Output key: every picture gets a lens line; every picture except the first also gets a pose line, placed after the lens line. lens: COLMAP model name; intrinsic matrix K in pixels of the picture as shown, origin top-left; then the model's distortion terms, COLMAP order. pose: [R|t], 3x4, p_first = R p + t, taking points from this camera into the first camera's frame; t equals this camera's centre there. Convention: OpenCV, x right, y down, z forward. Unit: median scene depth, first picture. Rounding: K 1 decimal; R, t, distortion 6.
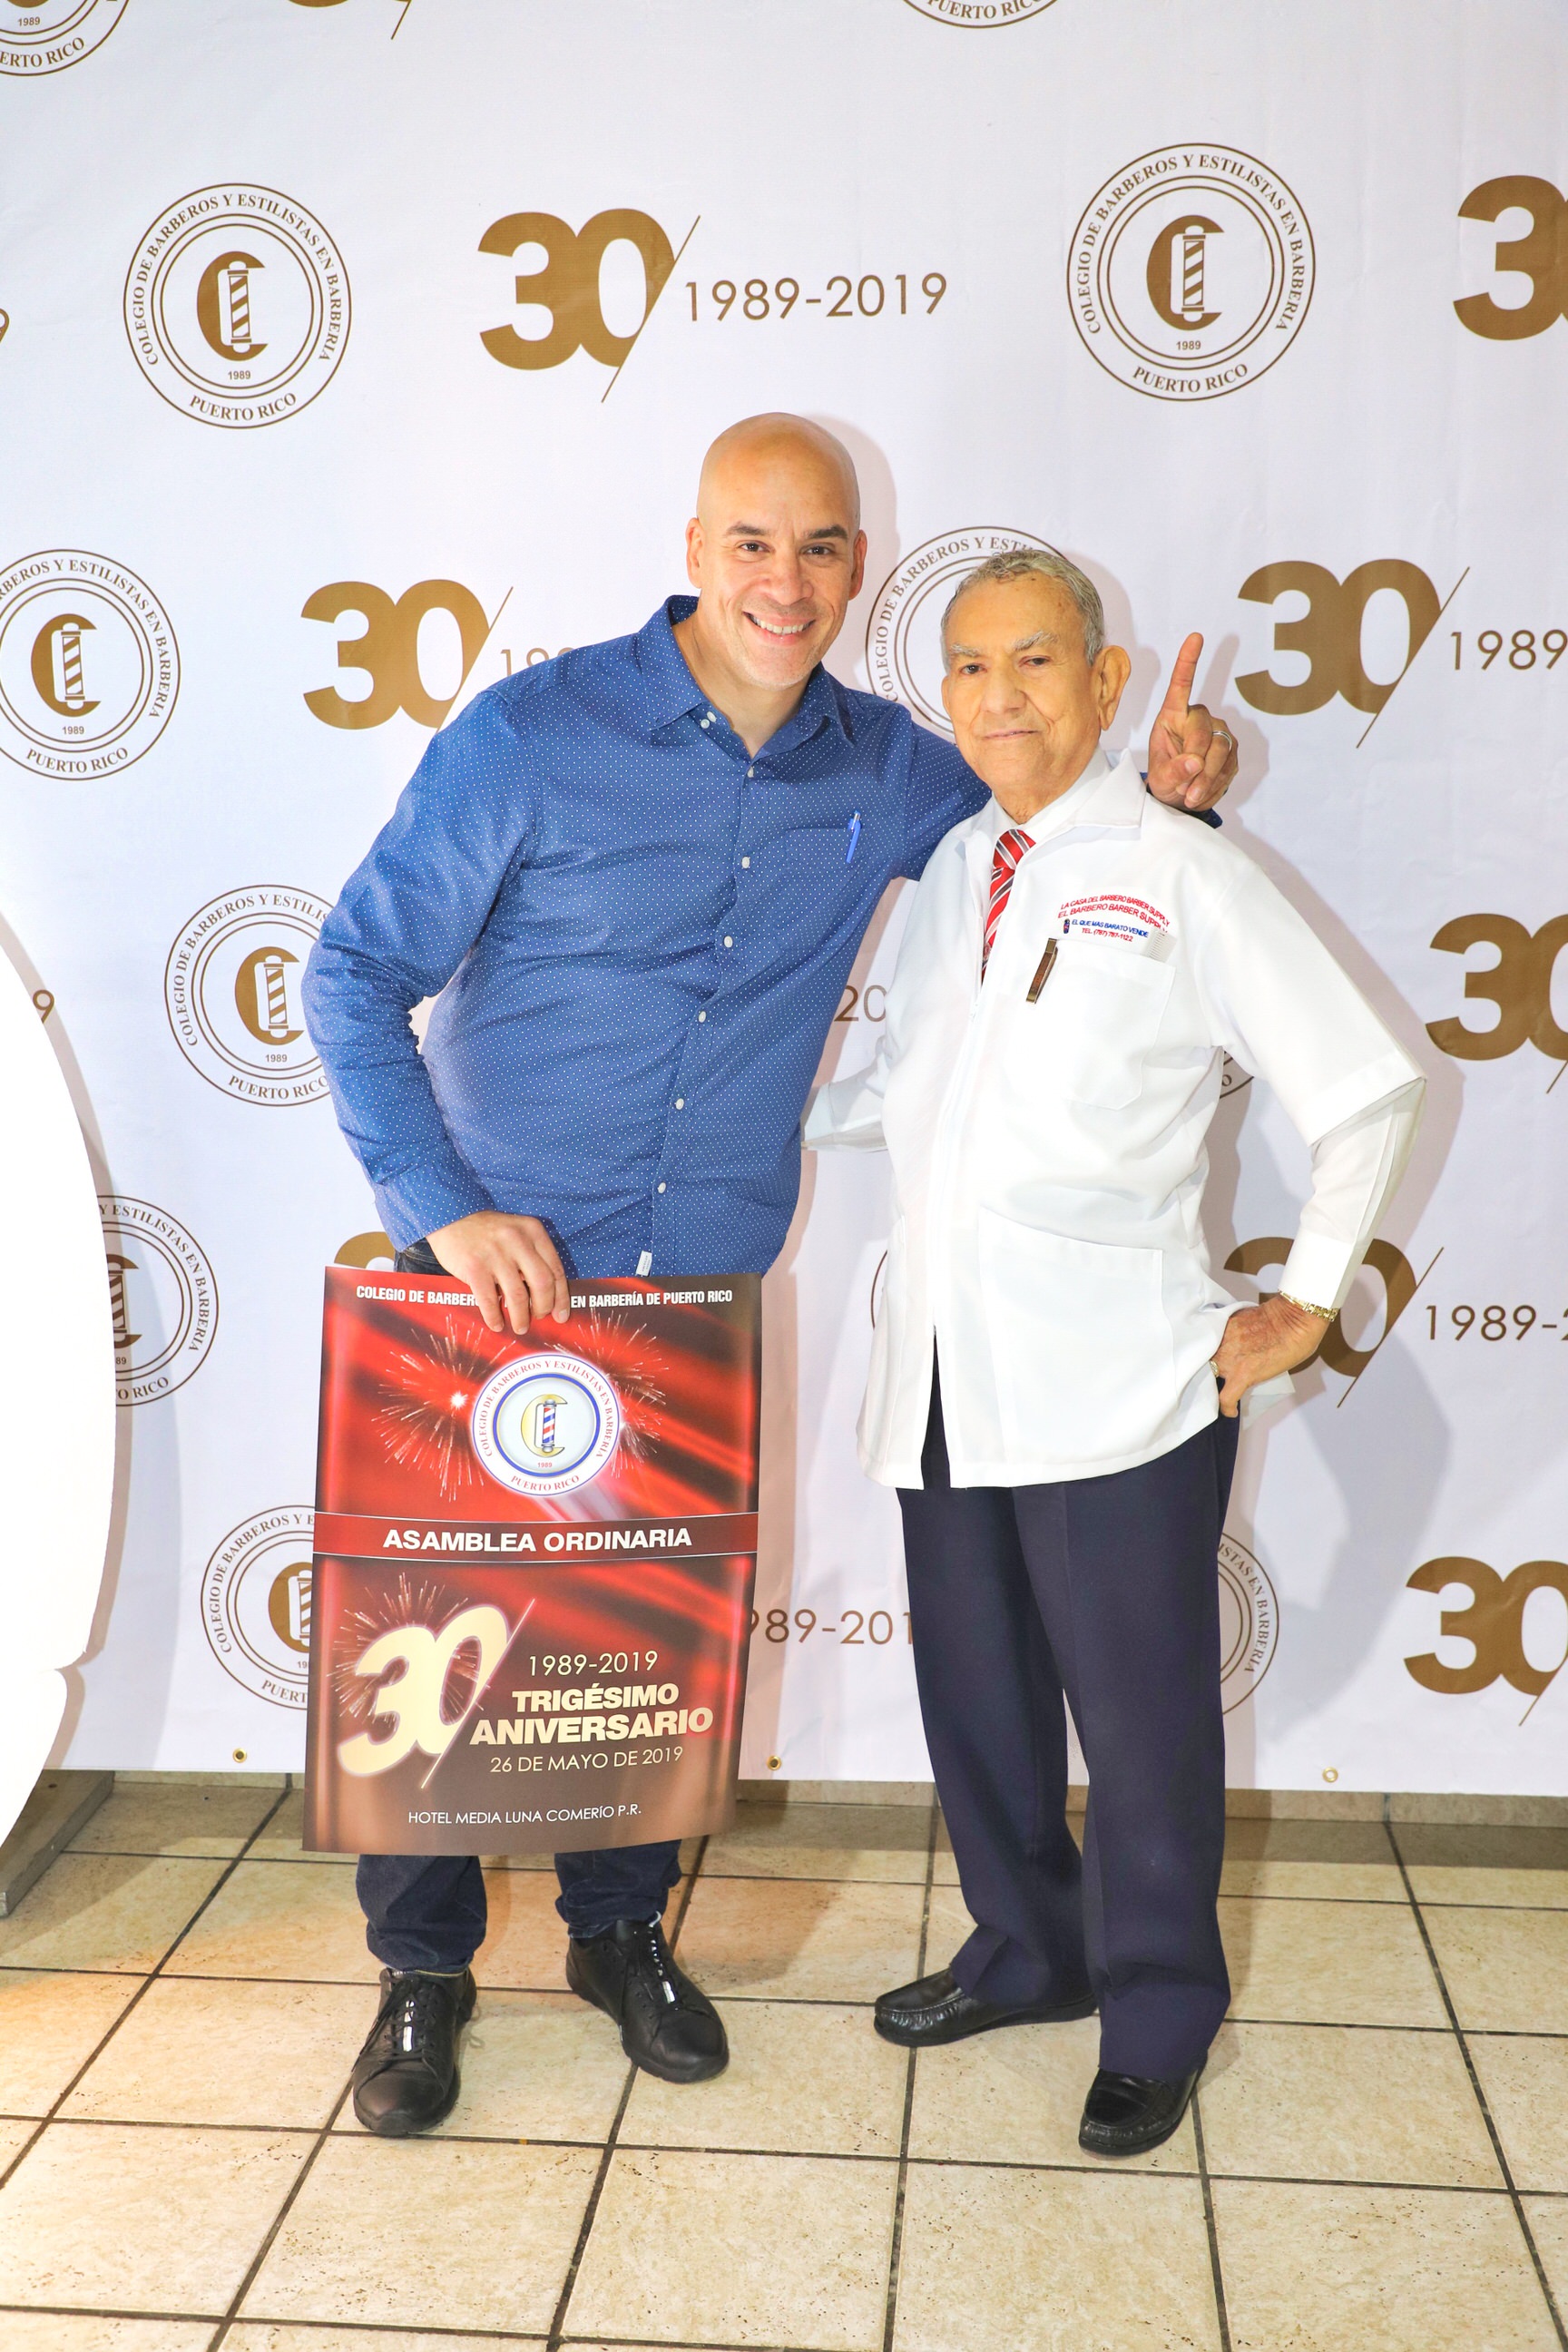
lens RADIAL K [[2303.7, 0, 788.6], [0, 2303.7, 1171.4], [0, 0, 1]] dist [0.002488, 0.003313]
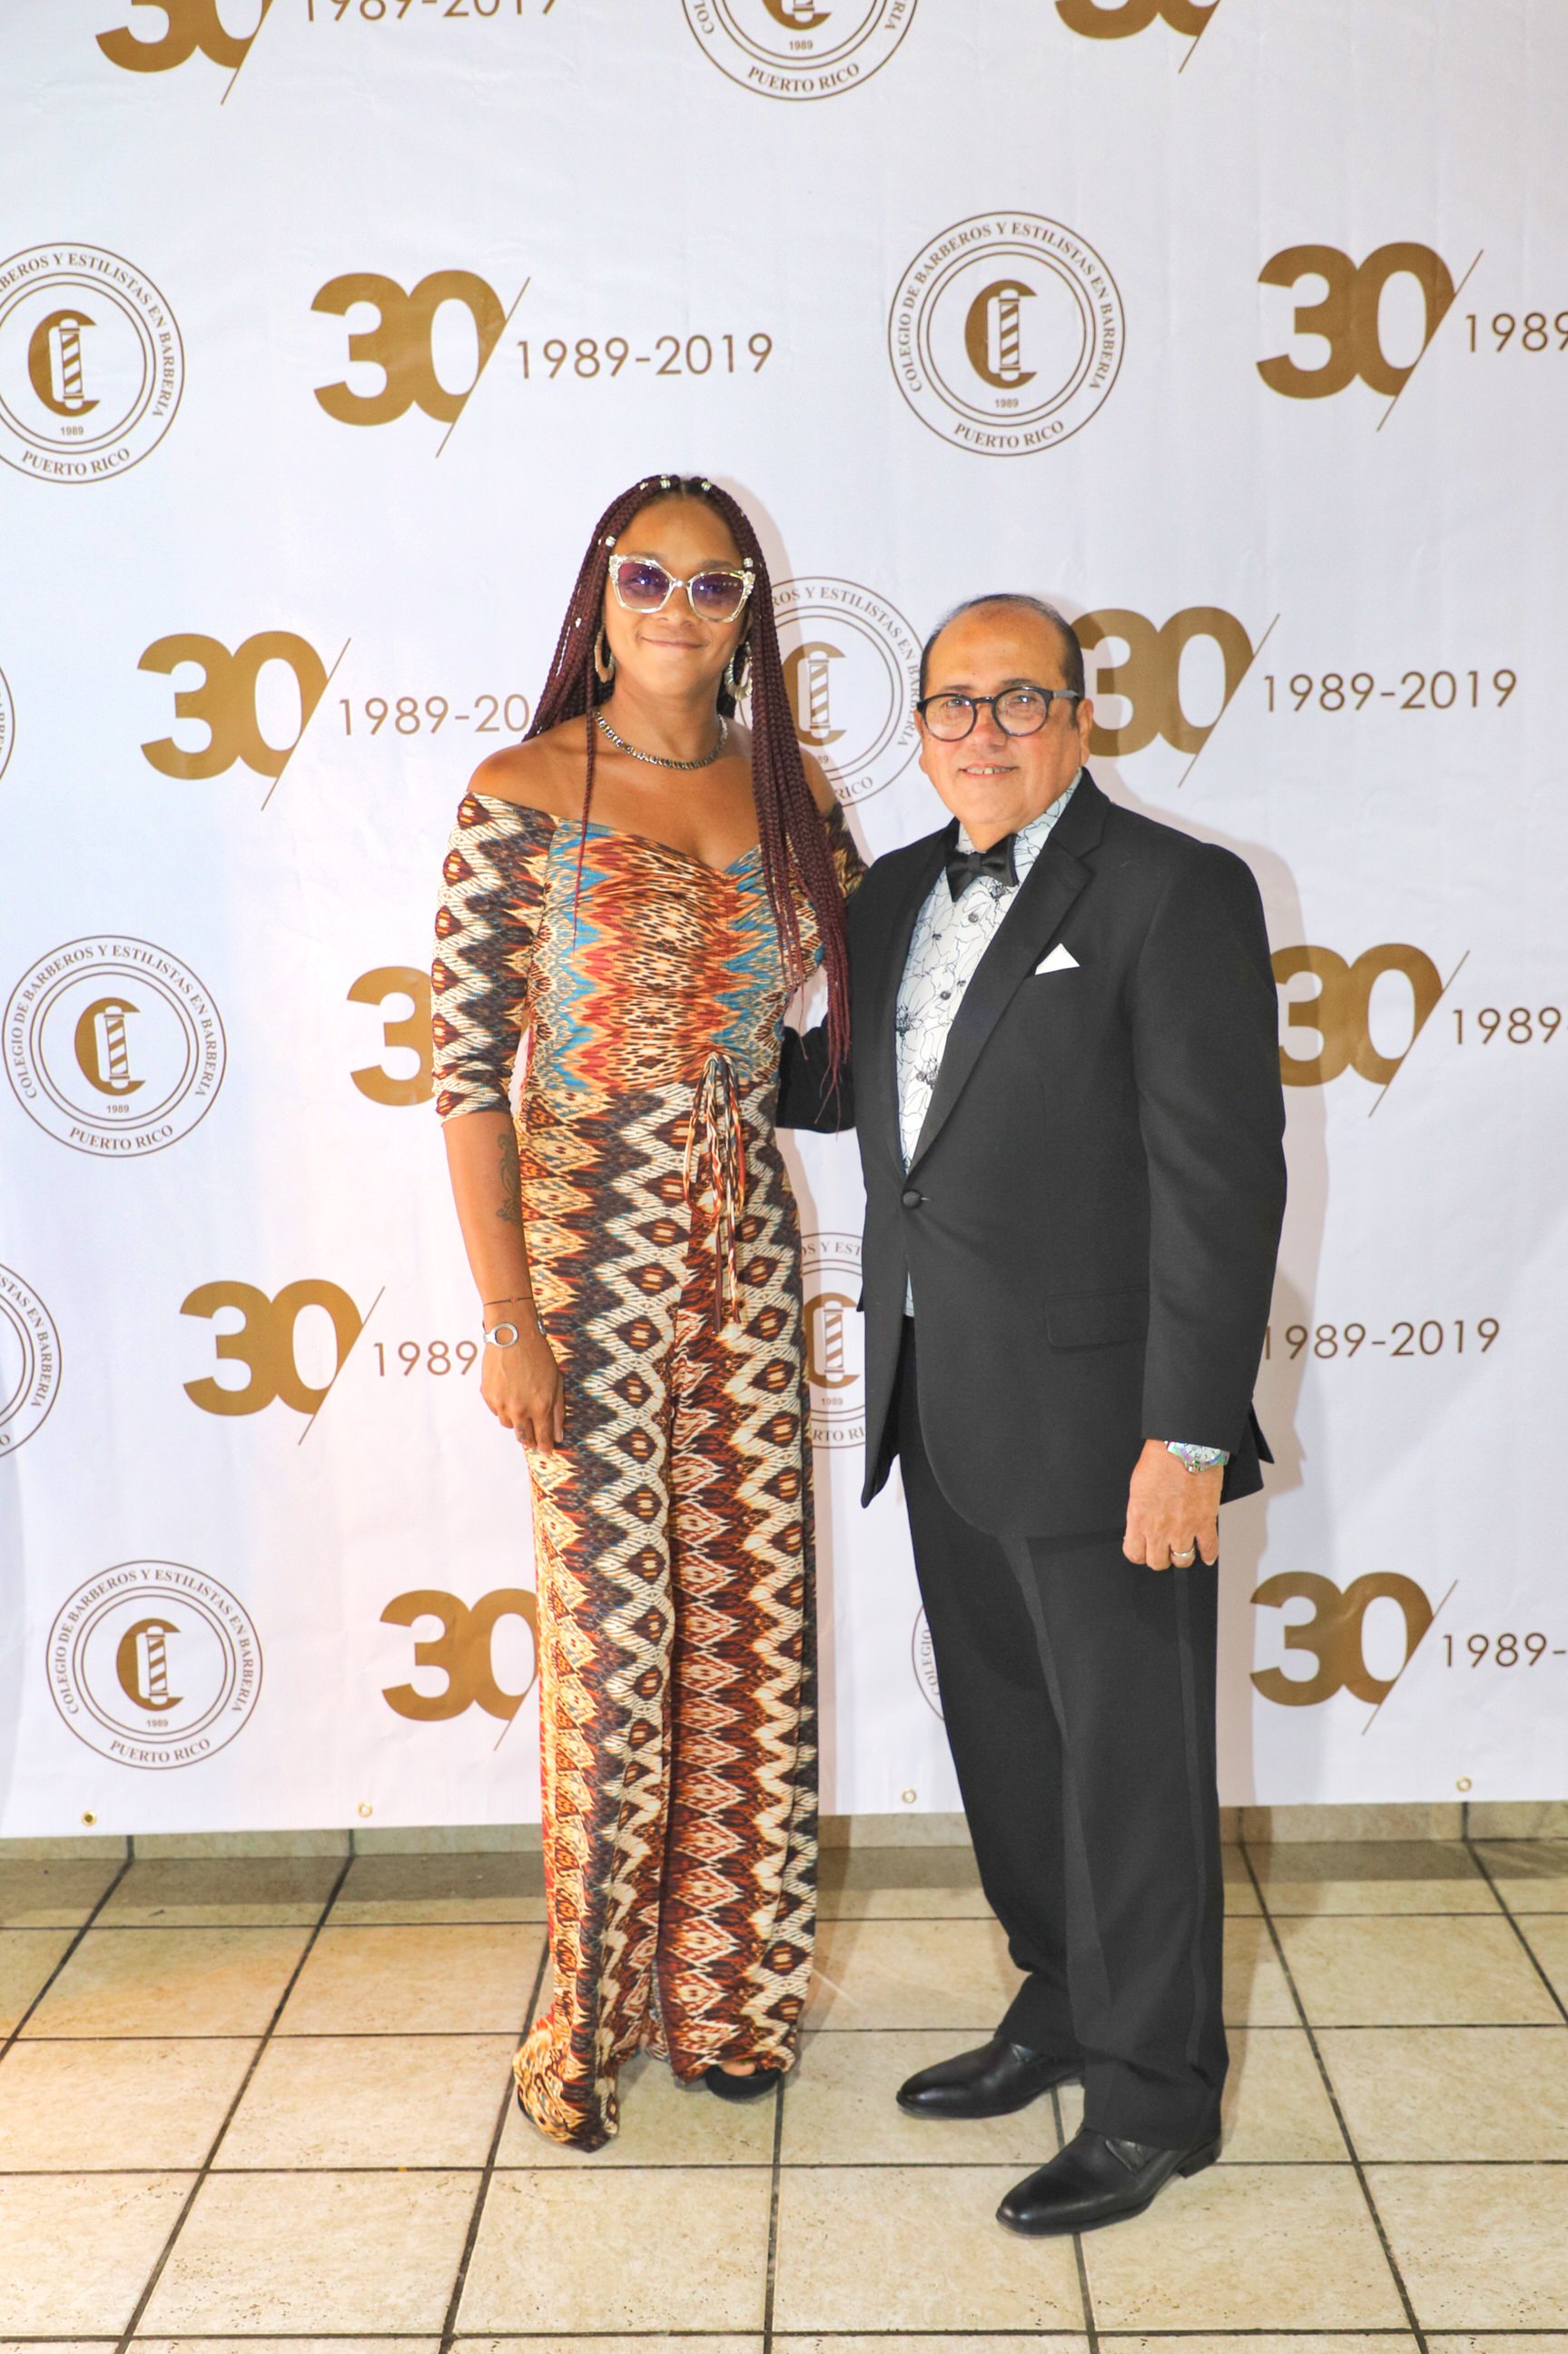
lens RADIAL K [[2591.8, 0, 784.0], [0, 2591.8, 1177.0], [0, 0, 1]] dist [-0.005959, 0.012829]
pose [[0.997134, -0.023094, 0.072046, -0.018595], [0.024296, 0.999579, -0.015864, 0.005493], [-0.071649, 0.017569, 0.997275, -0.151407]]
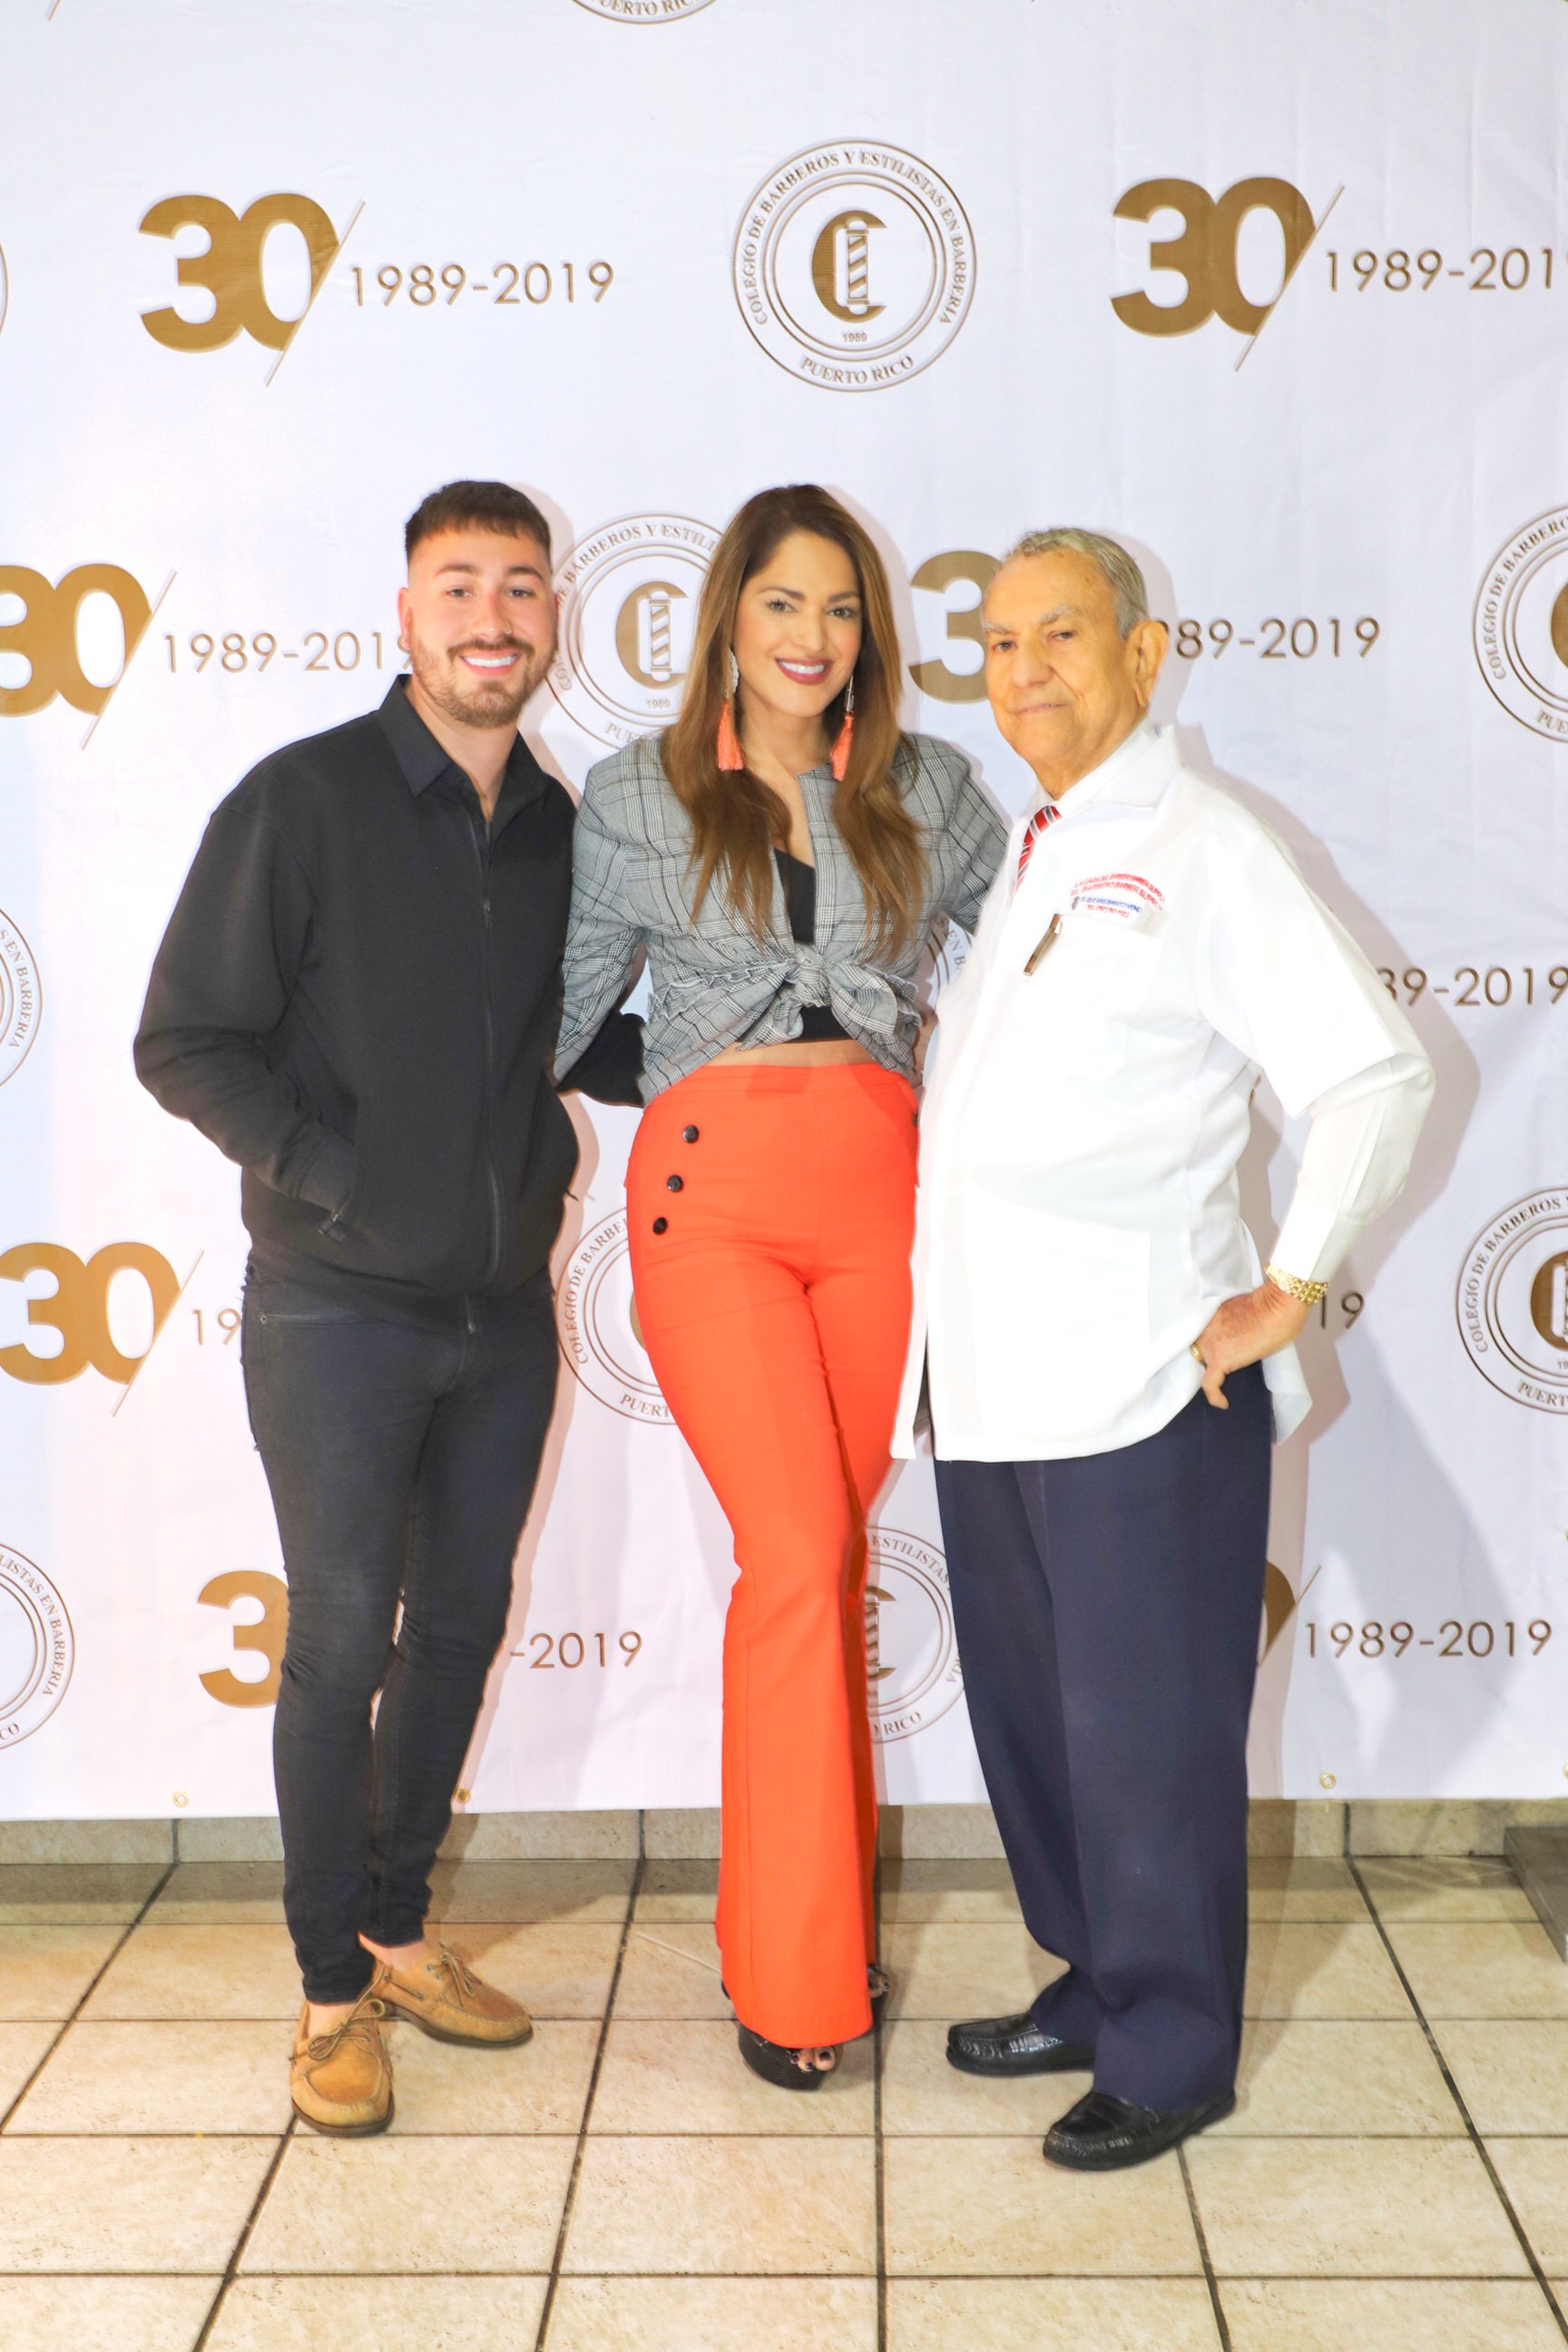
lens RADIAL K [[2968.0, 0, 781.7], [0, 2968.0, 1235.2], [0, 0, 1]] dist [-0.001477, -0.012806]
pose [[0.996887, -0.011392, 0.078015, 0.037293], [0.013323, 0.999616, -0.024283, 0.065872], [-0.077708, 0.025247, 0.996656, -0.283922]]
